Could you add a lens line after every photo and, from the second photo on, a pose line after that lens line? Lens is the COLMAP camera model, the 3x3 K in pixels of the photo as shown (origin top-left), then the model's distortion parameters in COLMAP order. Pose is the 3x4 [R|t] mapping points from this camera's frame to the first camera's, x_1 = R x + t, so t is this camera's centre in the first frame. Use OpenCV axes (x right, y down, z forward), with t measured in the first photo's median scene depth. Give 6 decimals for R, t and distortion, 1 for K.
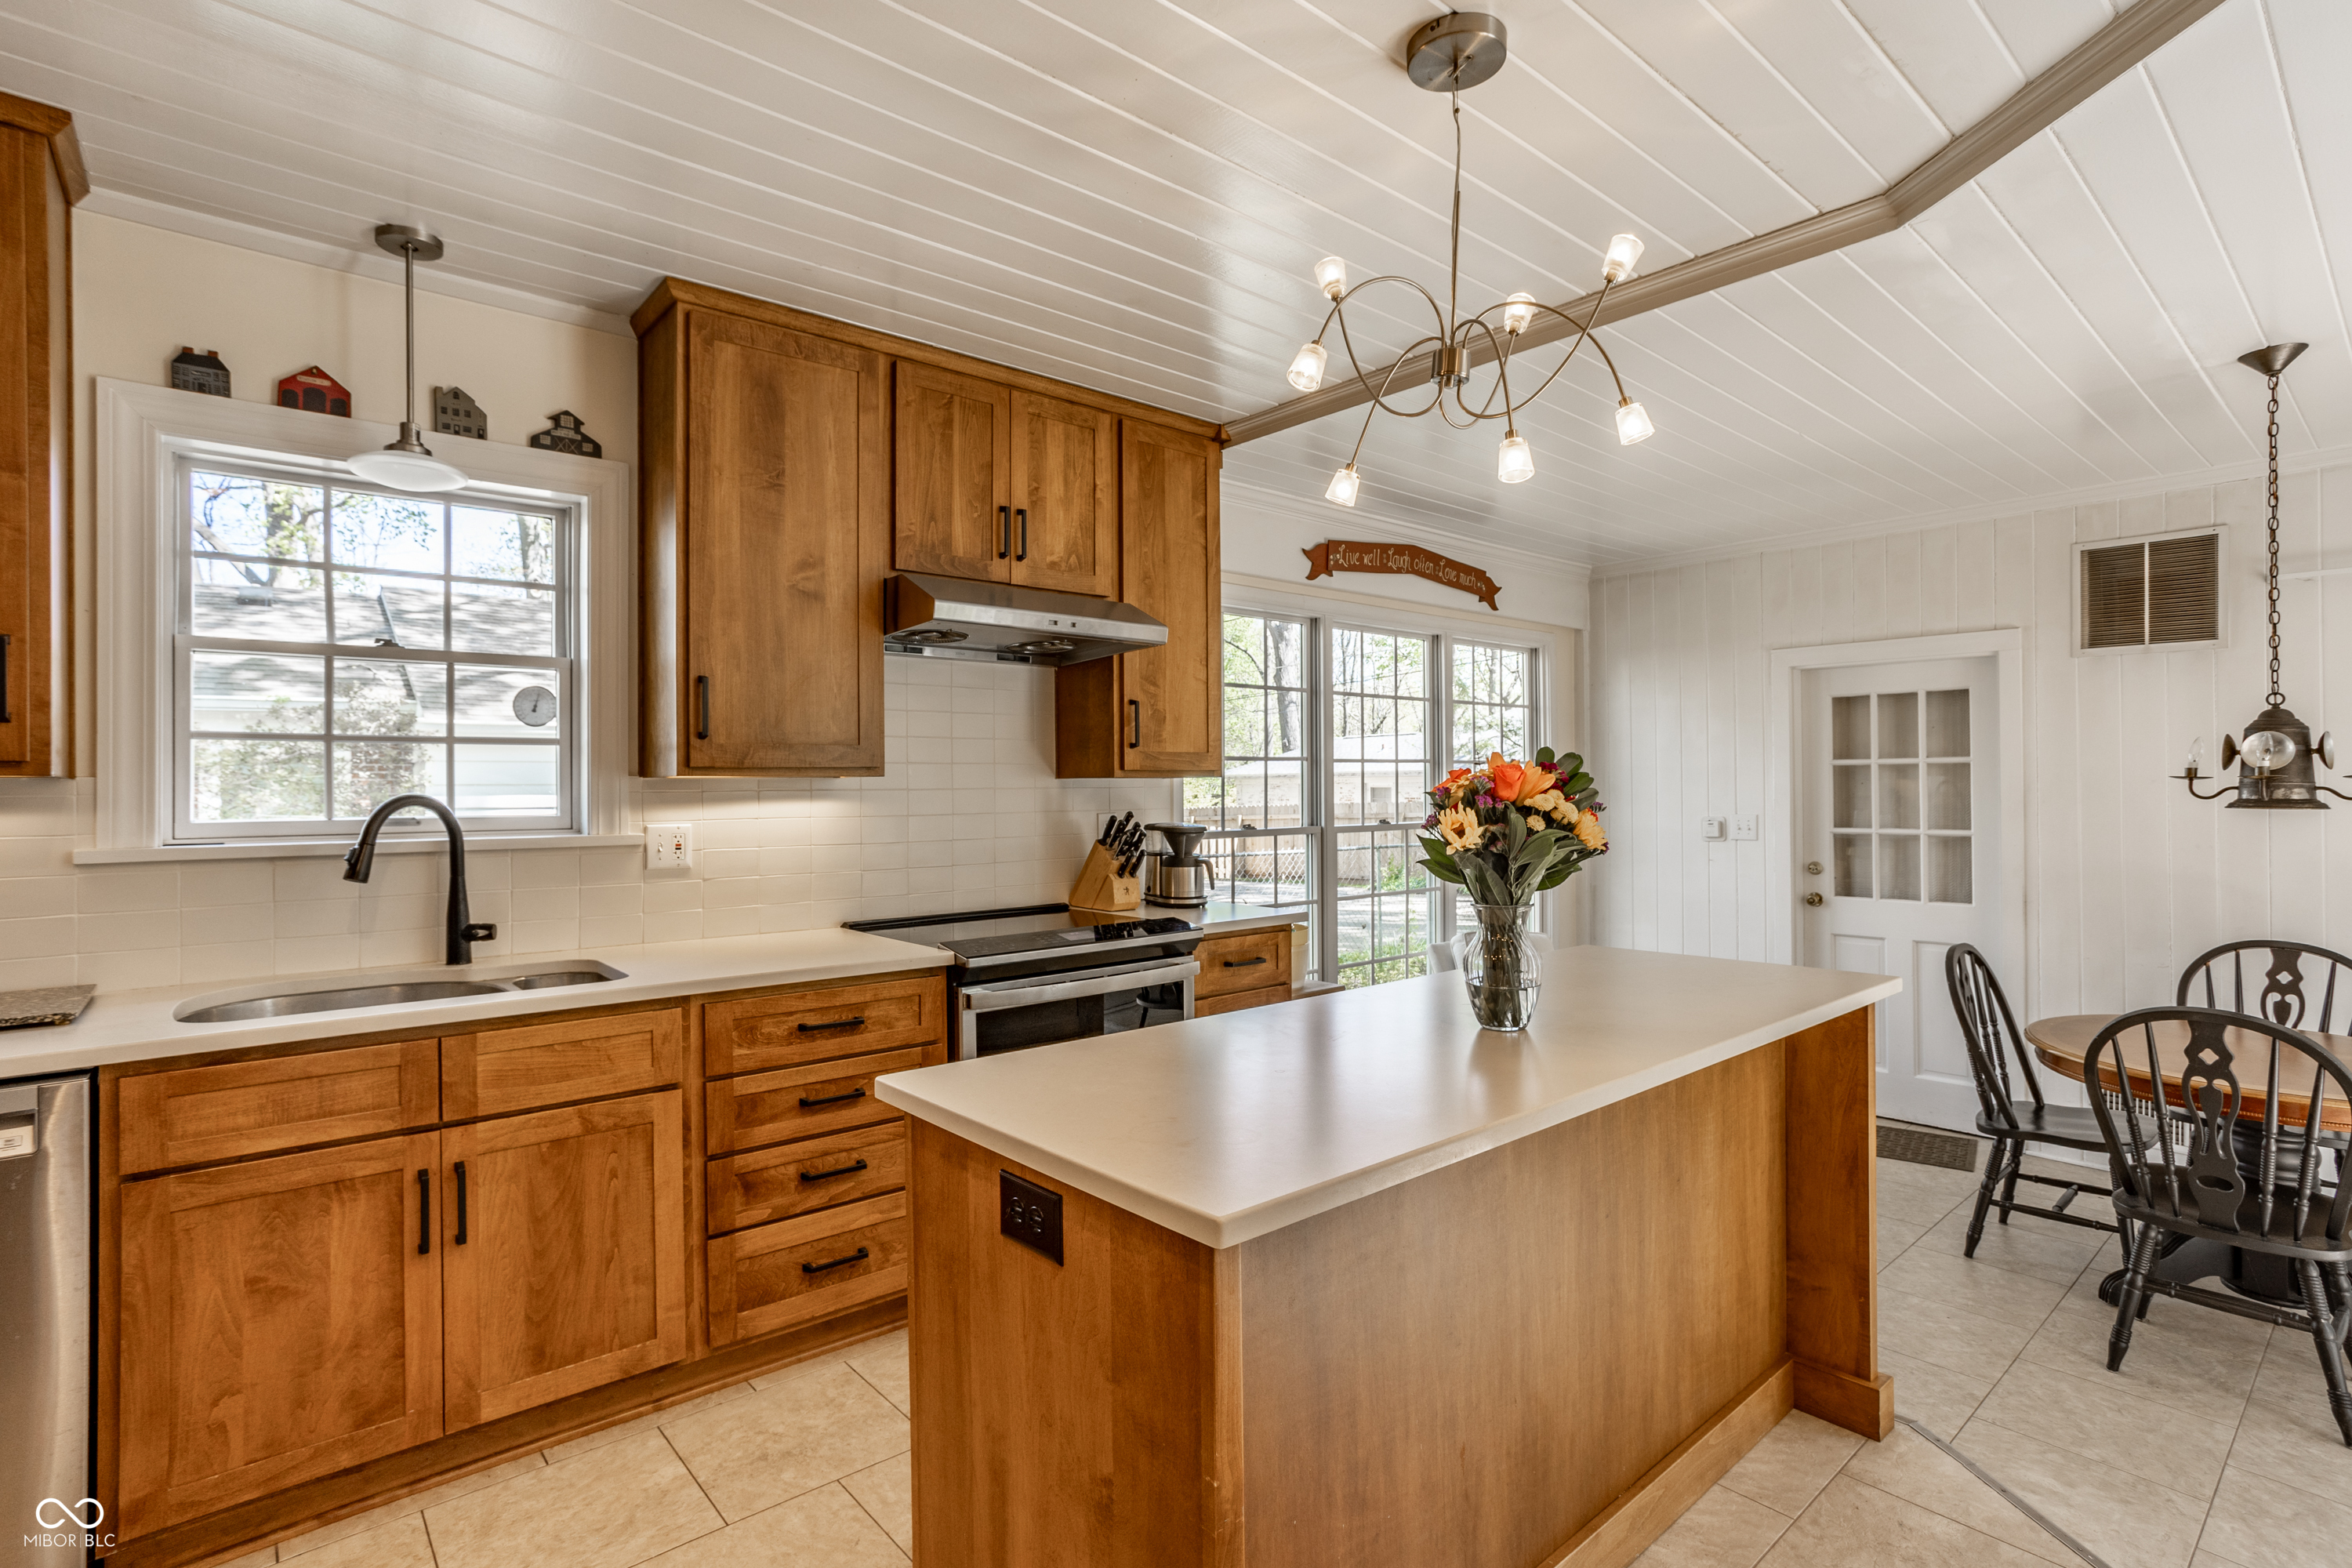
lens RADIAL K [[1134.6, 0, 1147.1], [0, 1134.6, 791.5], [0, 0, 1]] dist [-0.059423, 0.032138]
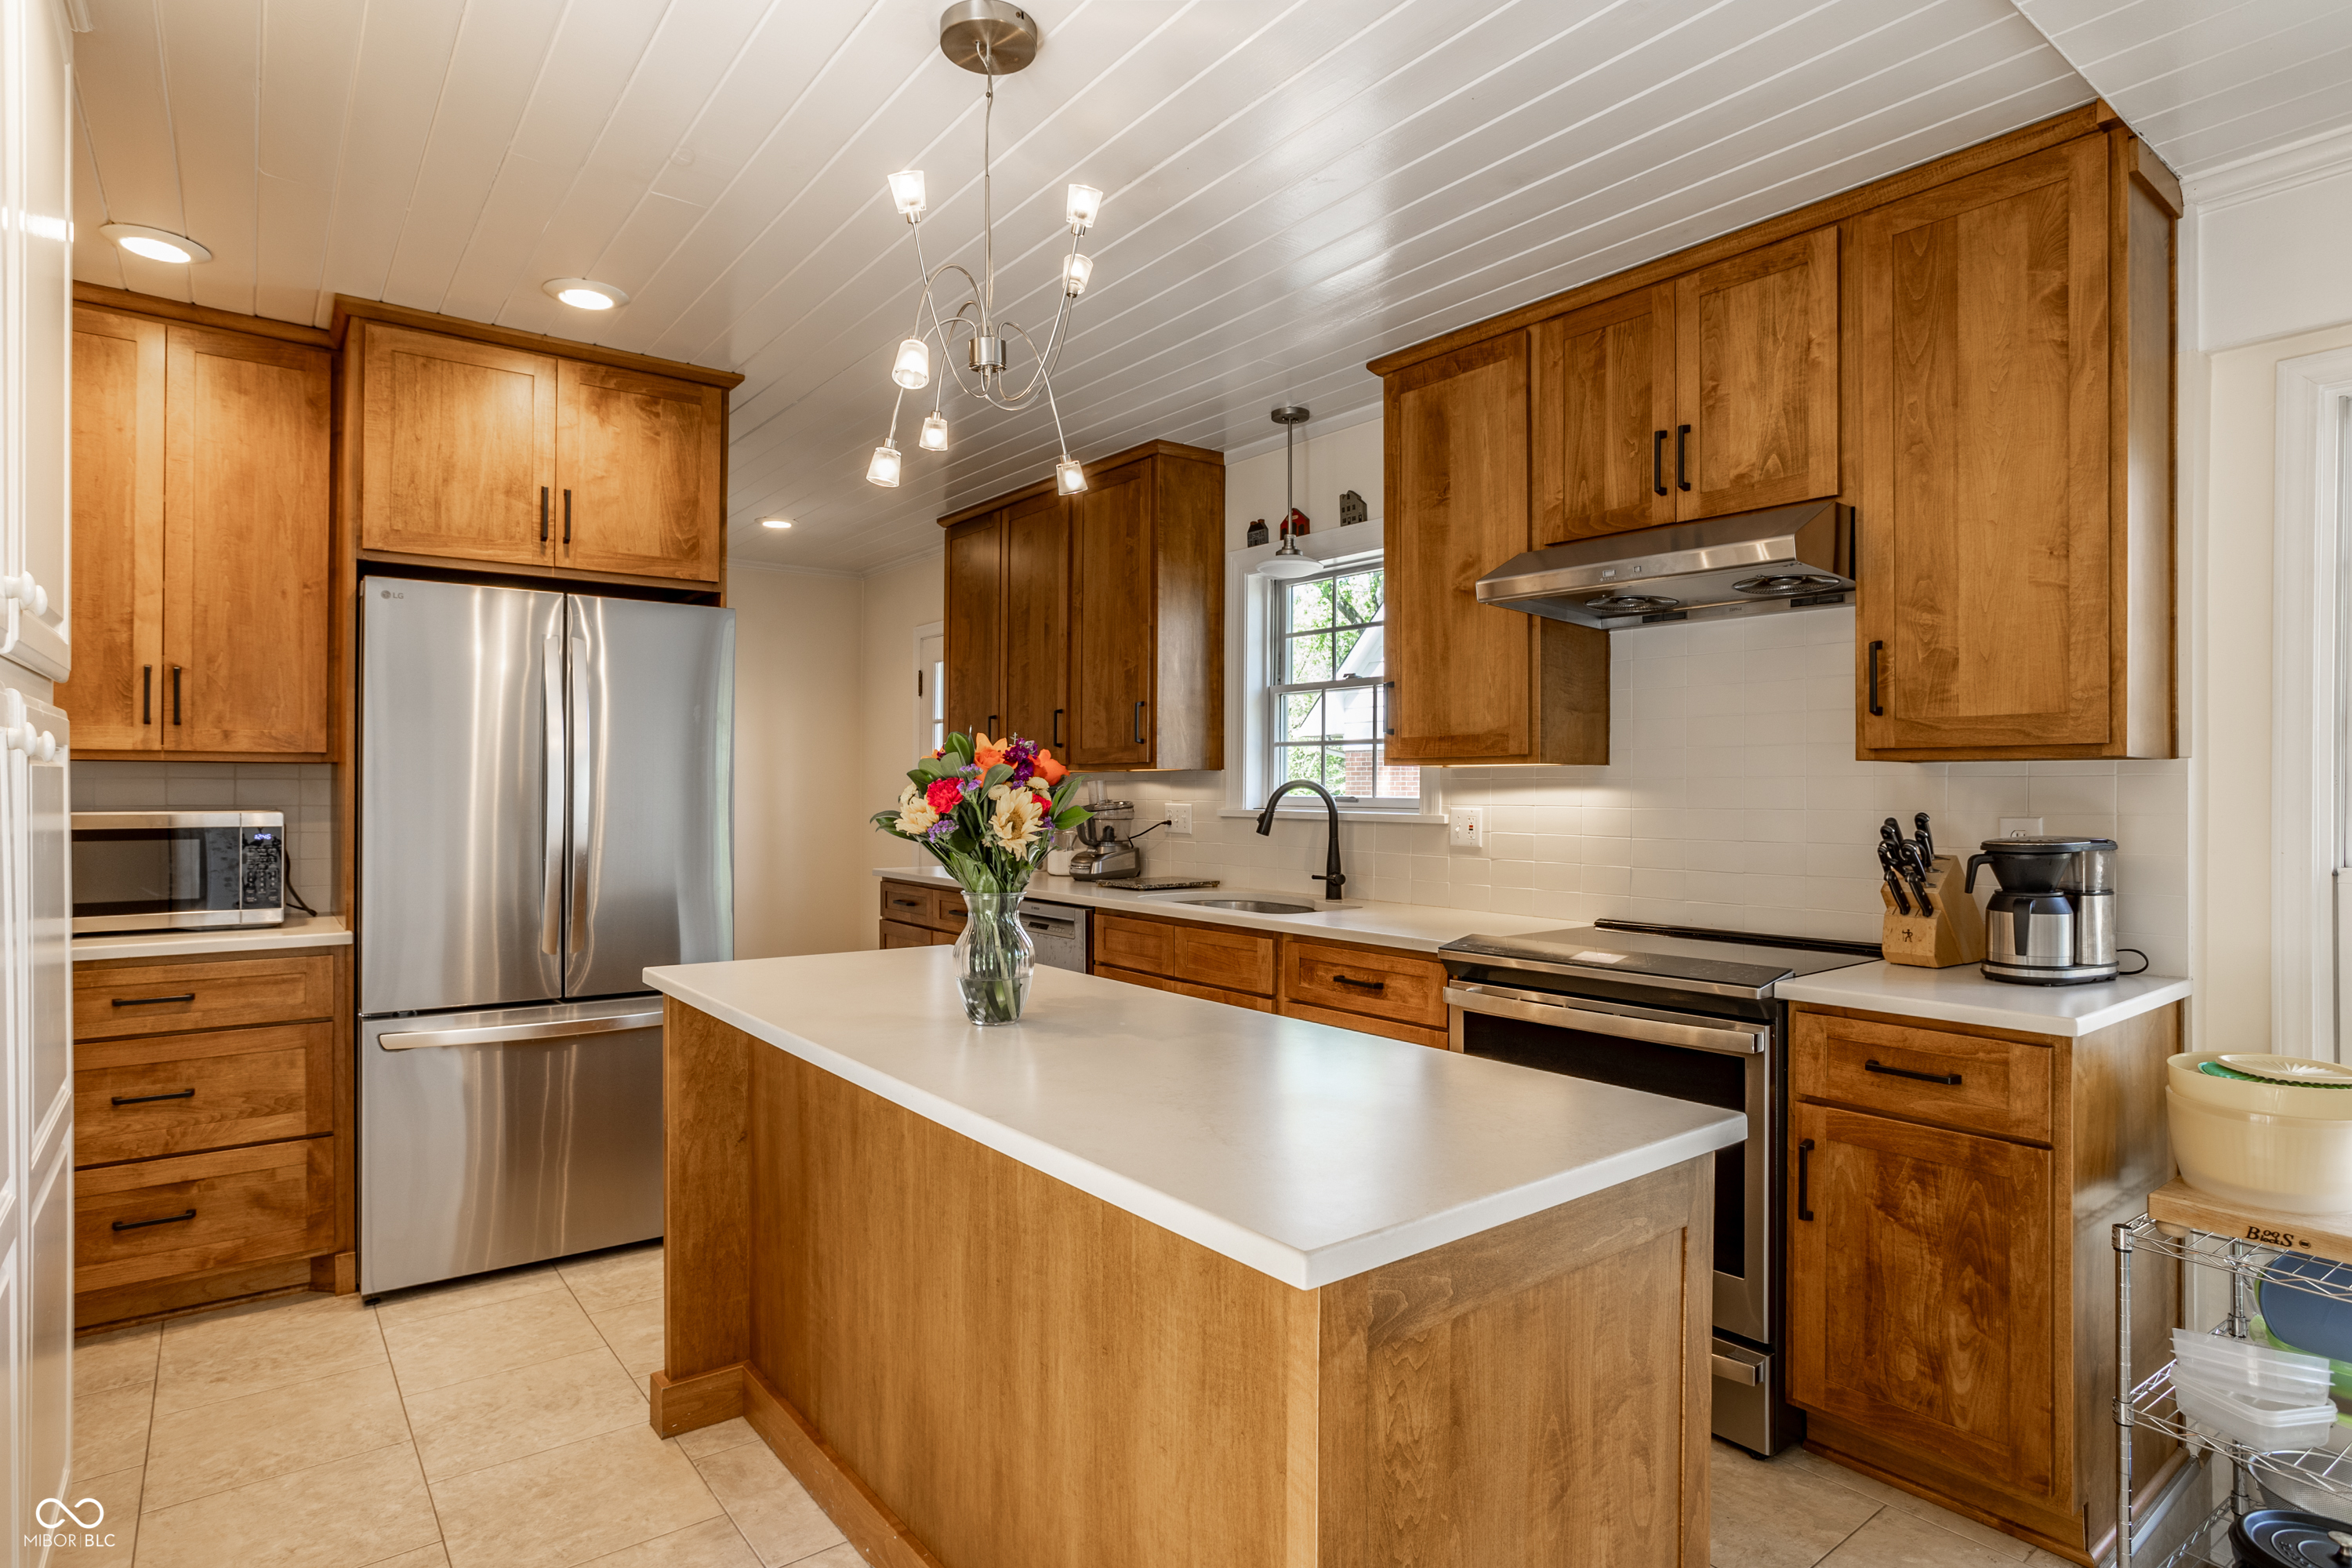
lens RADIAL K [[1229.9, 0, 1137.2], [0, 1229.9, 776.8], [0, 0, 1]] dist [-0.010960, 0.001325]
pose [[-0.047259, -0.001803, -0.998881, 0.853314], [-0.008707, 0.999961, -0.001393, 0.002318], [0.998845, 0.008632, -0.047273, 0.731834]]
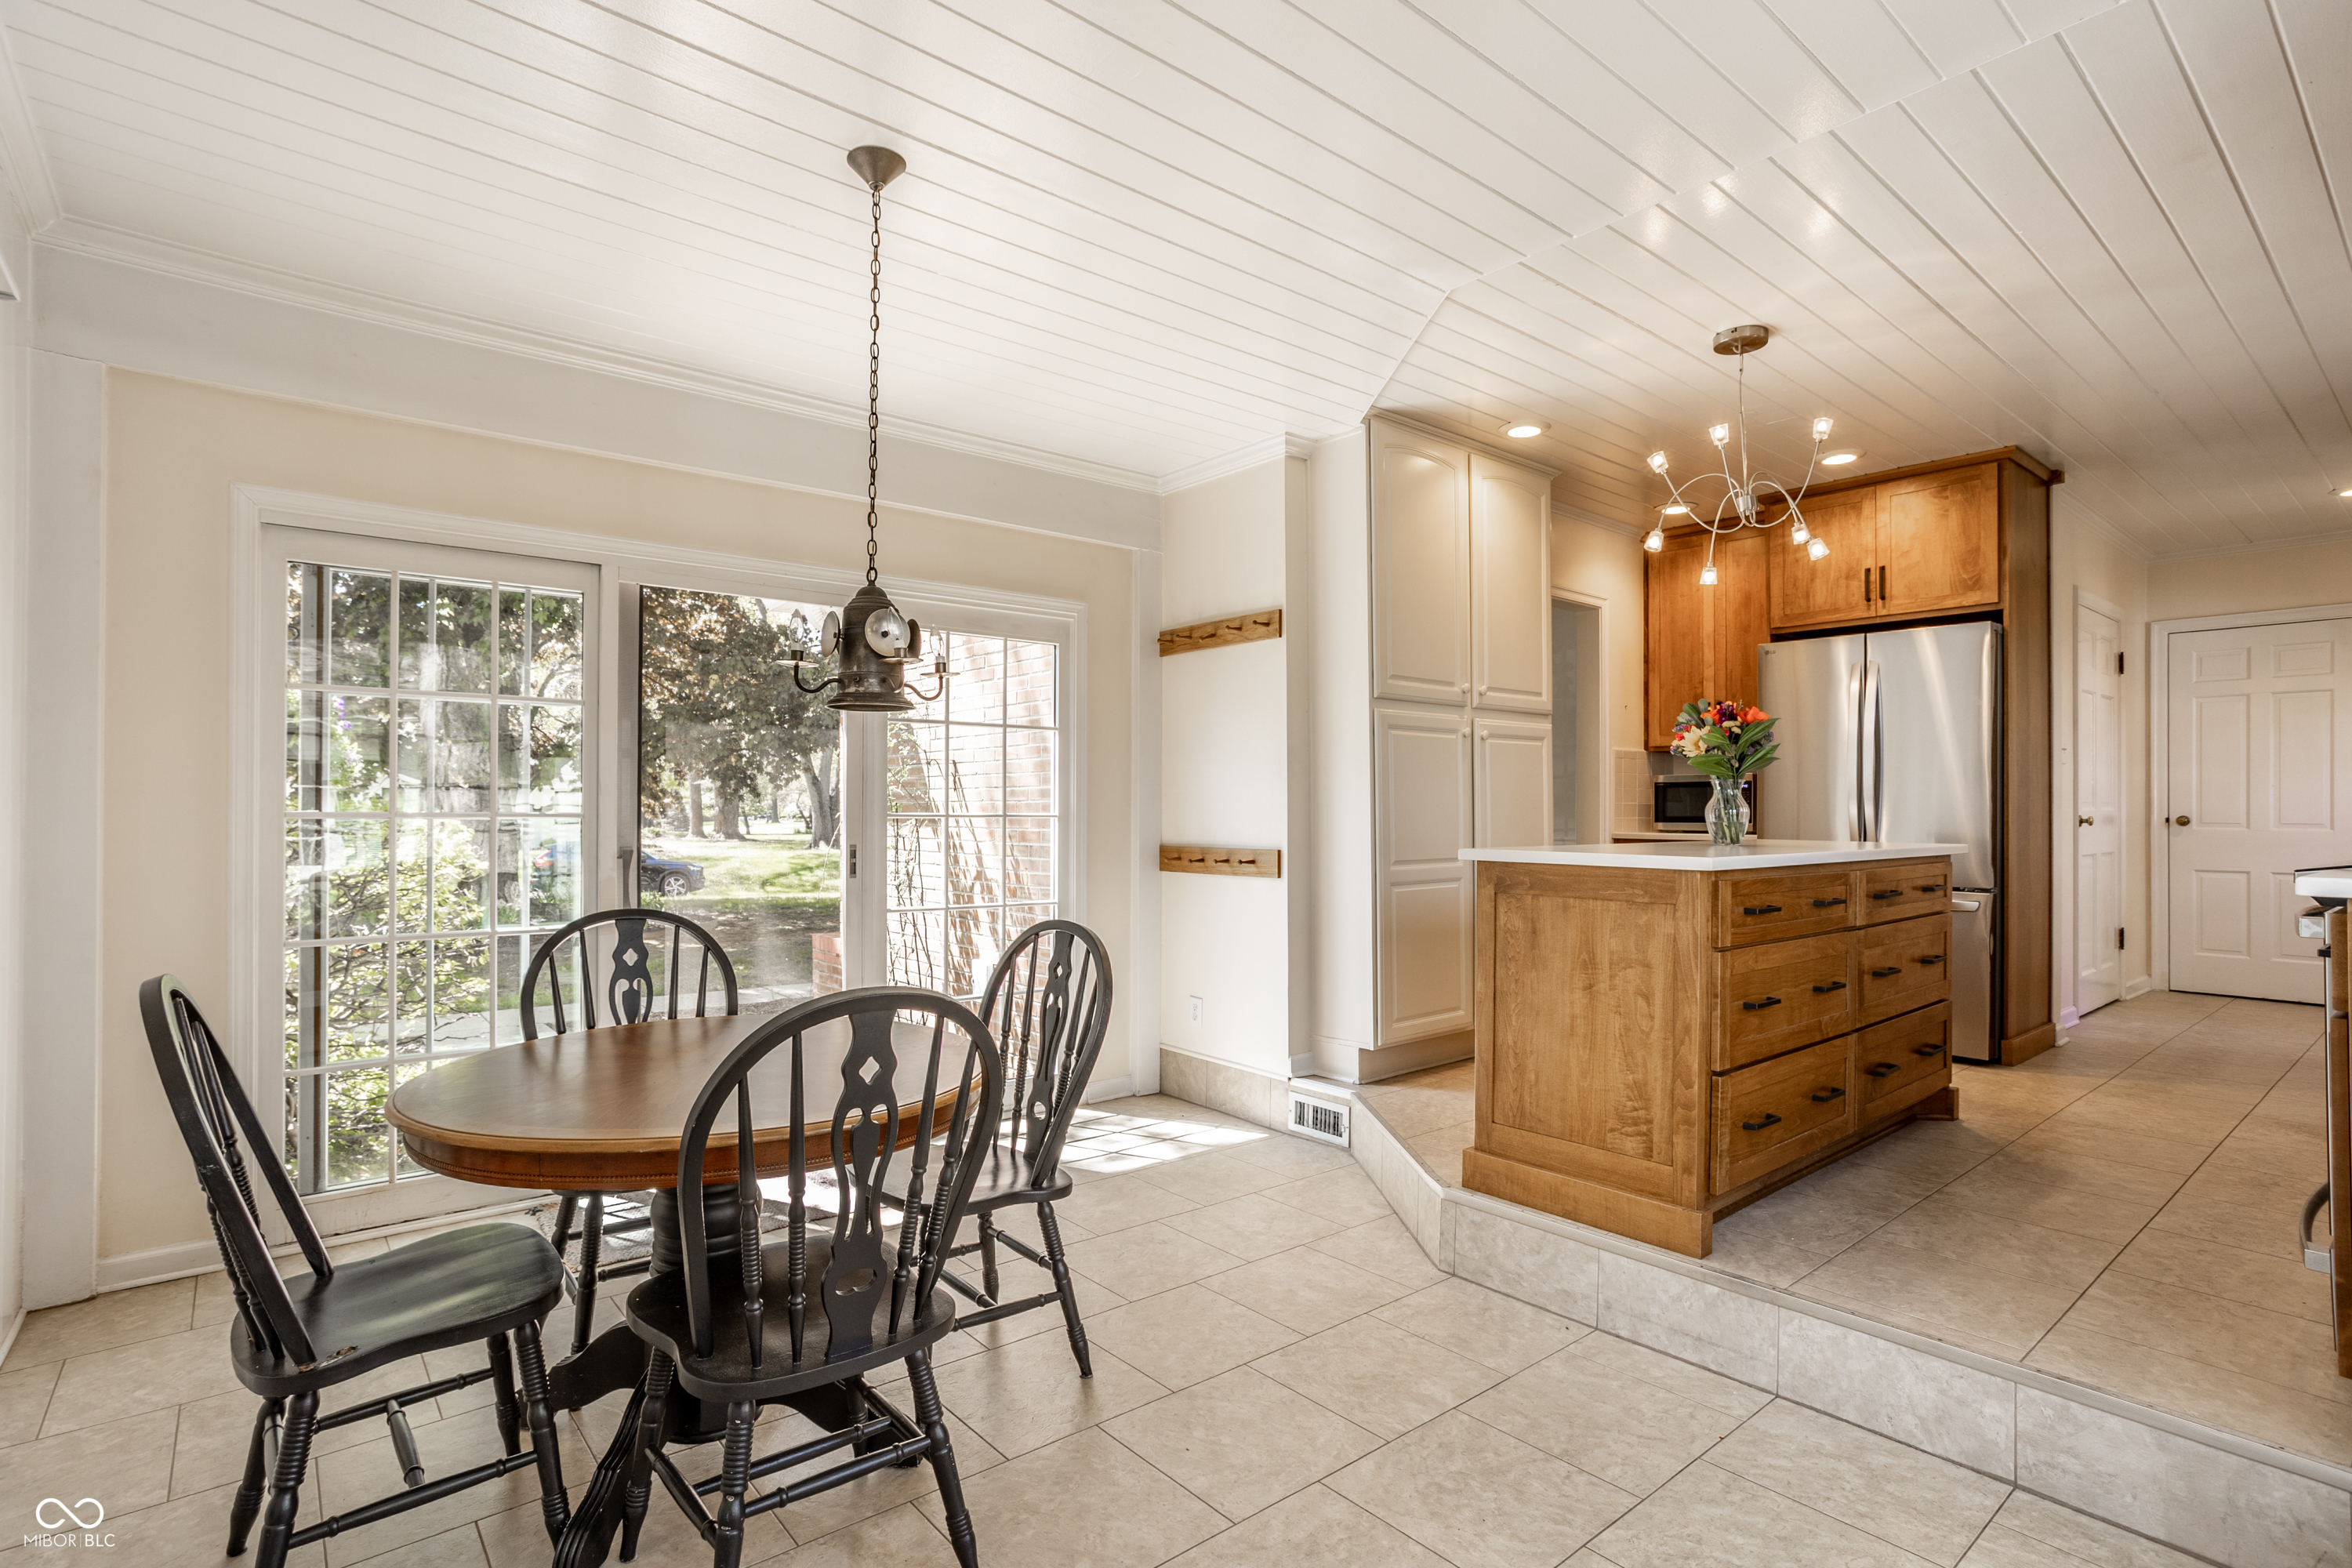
lens RADIAL K [[1134.6, 0, 1147.1], [0, 1134.6, 791.5], [0, 0, 1]] dist [-0.059423, 0.032138]
pose [[-0.999886, -0.000620, 0.015067, 0.793538], [-0.000733, 0.999972, -0.007483, 0.085464], [-0.015062, -0.007494, -0.999858, 1.829299]]
